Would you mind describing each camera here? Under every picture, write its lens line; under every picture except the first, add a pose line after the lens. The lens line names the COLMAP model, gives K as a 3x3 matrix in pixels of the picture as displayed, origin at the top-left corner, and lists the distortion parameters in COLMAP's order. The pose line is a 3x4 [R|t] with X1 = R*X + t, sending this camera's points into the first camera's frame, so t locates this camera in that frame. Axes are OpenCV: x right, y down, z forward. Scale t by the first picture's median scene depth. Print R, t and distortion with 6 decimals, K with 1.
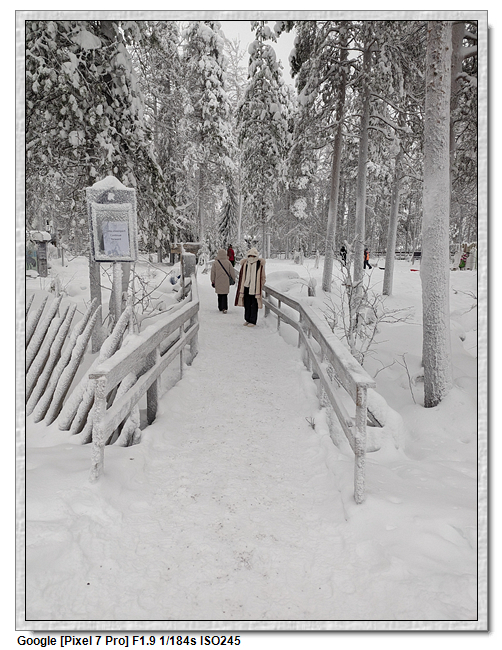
lens RADIAL K [[622.8, 0, 252.0], [0, 622.8, 323.5], [0, 0, 1]] dist [-0.020865, -0.001462]
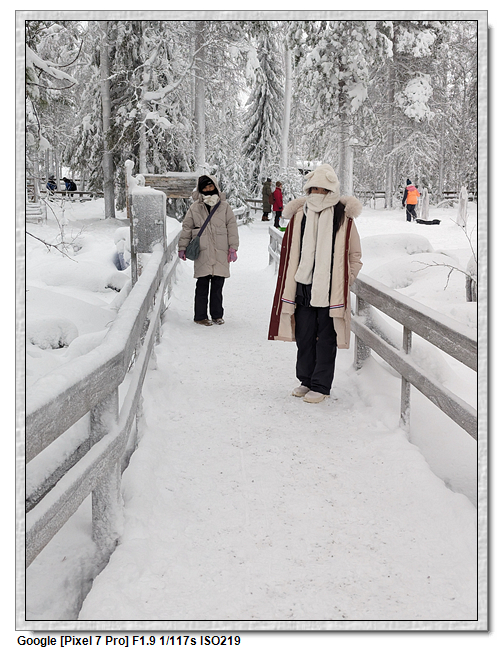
lens RADIAL K [[961.0, 0, 249.9], [0, 961.0, 325.4], [0, 0, 1]] dist [-0.112339, 0.000000]
pose [[0.998044, -0.001926, -0.062488, -0.003828], [0.002555, 0.999947, 0.009990, -0.032635], [0.062466, -0.010130, 0.997996, 0.383061]]
